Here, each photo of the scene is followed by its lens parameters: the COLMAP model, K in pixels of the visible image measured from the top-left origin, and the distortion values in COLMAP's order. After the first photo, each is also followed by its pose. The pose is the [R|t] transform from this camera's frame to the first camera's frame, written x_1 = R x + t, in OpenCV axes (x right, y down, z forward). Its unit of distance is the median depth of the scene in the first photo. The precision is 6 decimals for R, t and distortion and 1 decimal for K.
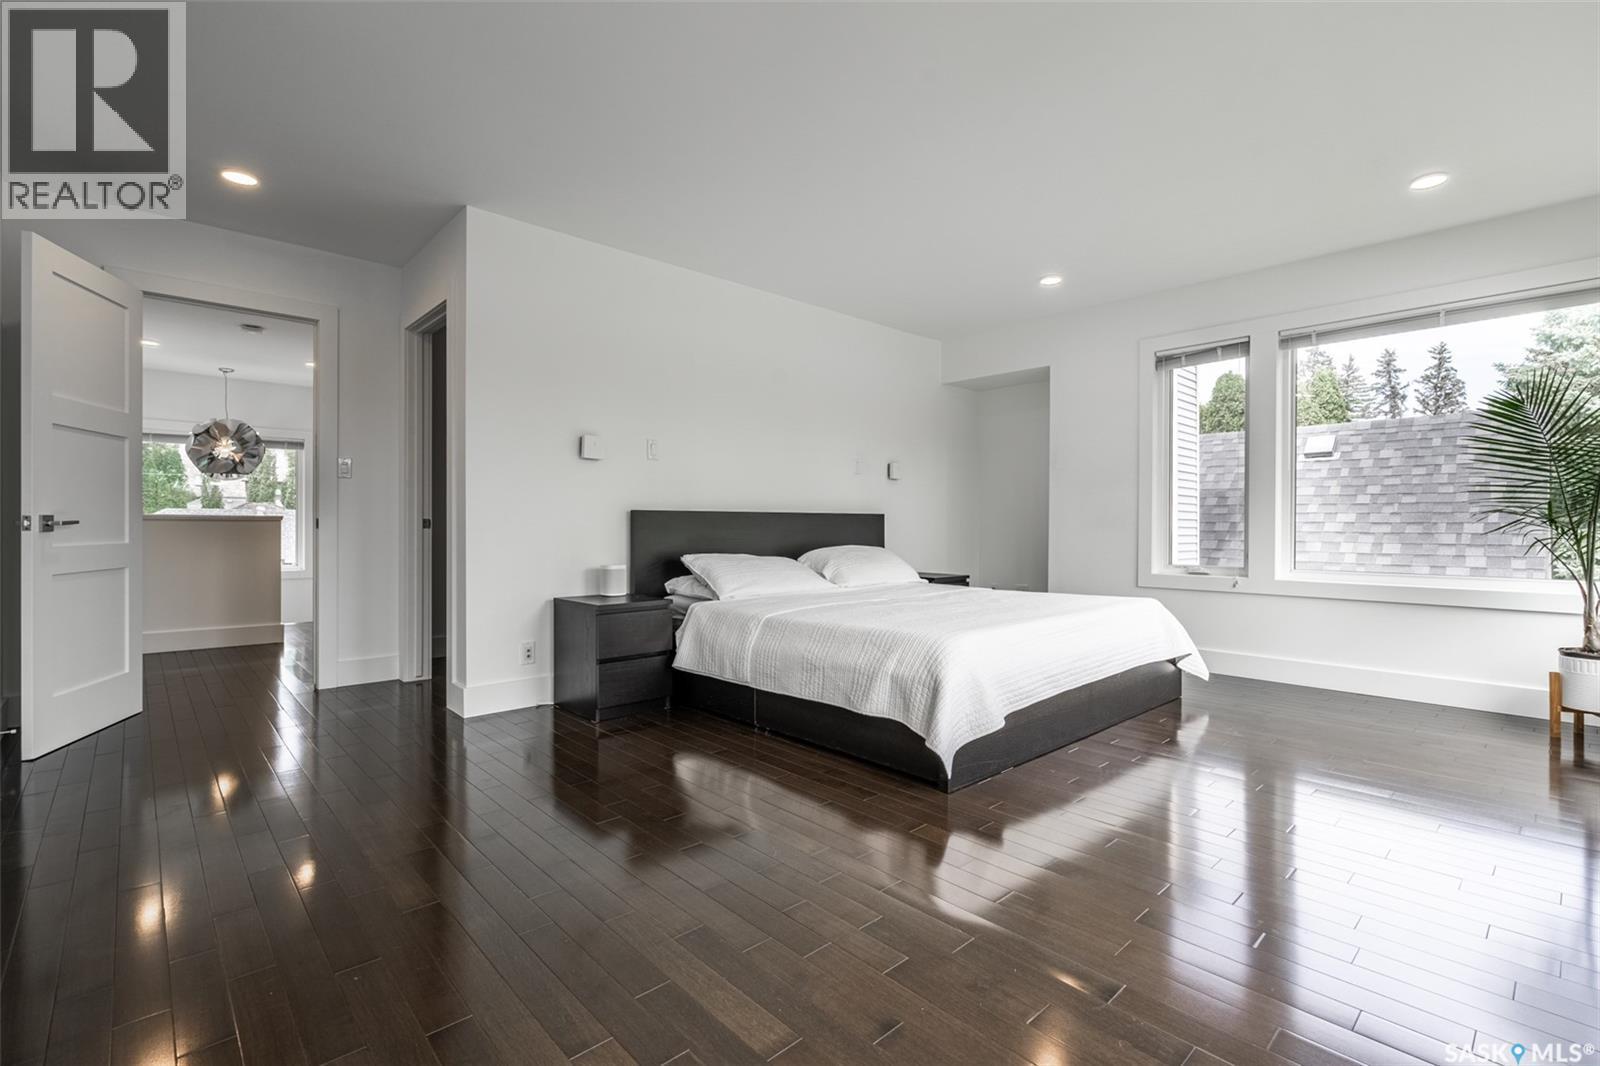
lens RADIAL K [[725.1, 0, 799.8], [0, 725.1, 529.8], [0, 0, 1]] dist [-0.001529, -0.000041]
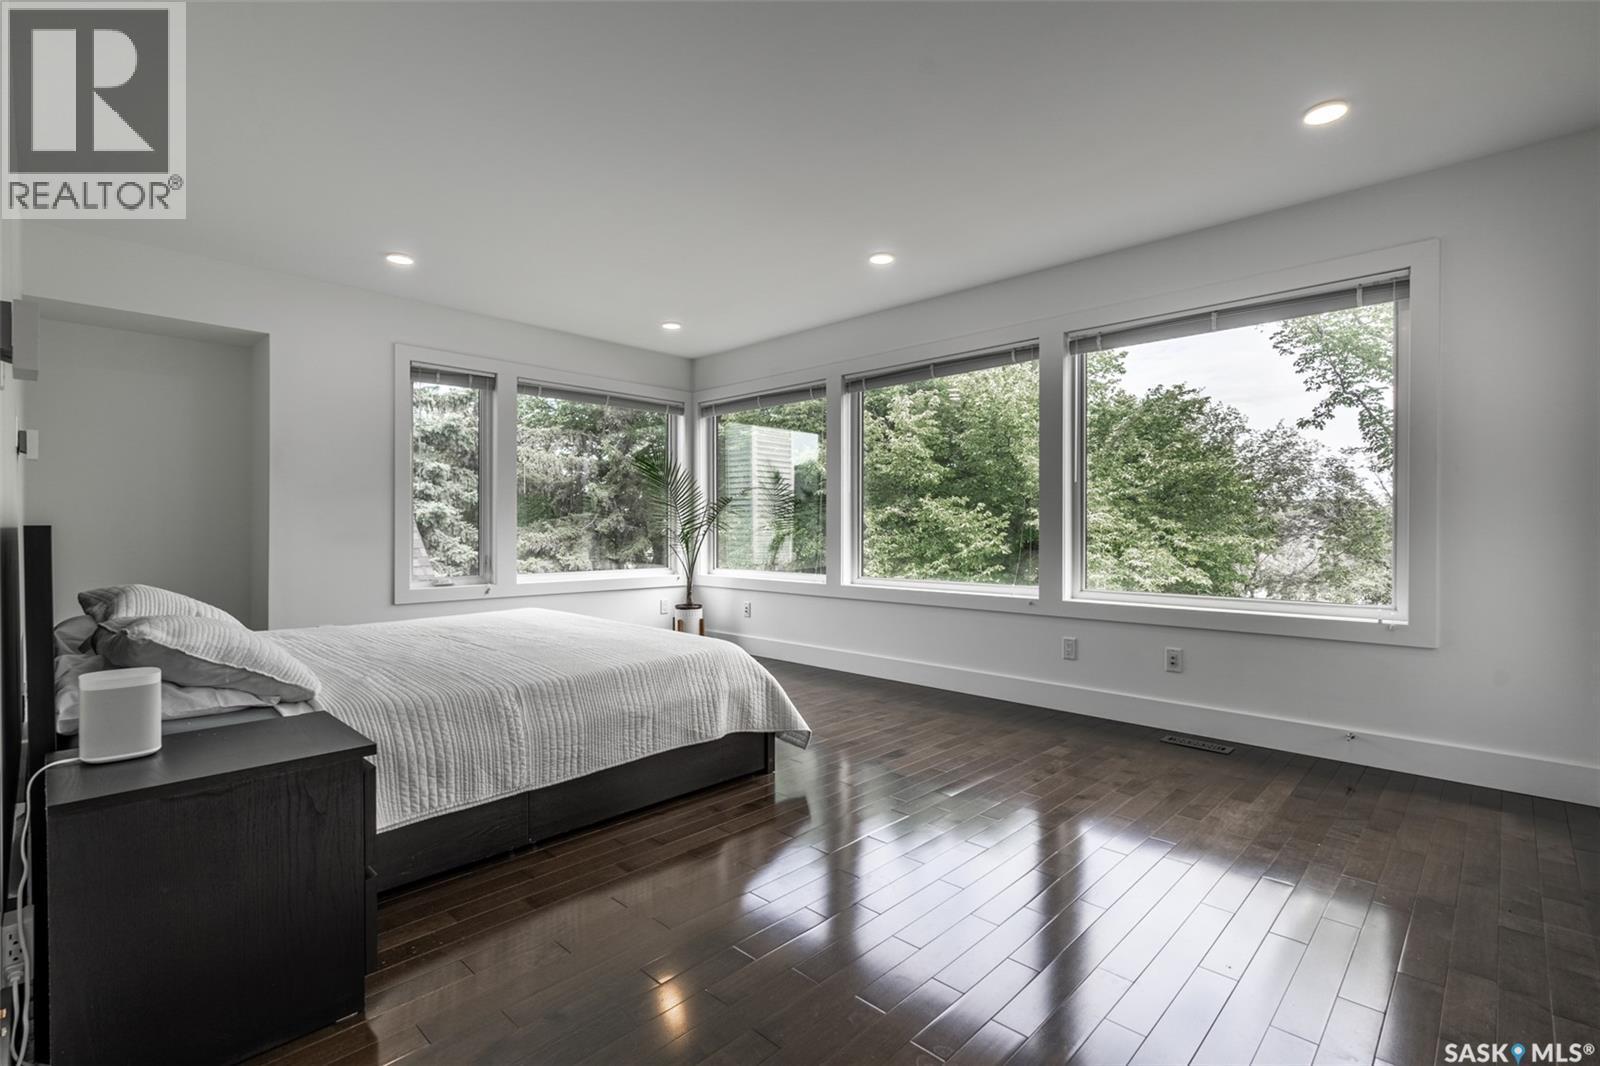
lens RADIAL K [[725.1, 0, 799.8], [0, 725.1, 528.8], [0, 0, 1]] dist [-0.001529, -0.000041]
pose [[-0.038081, -0.004649, 0.999264, -0.838469], [0.006420, 0.999967, 0.004897, -0.036050], [-0.999254, 0.006602, -0.038050, 0.847744]]
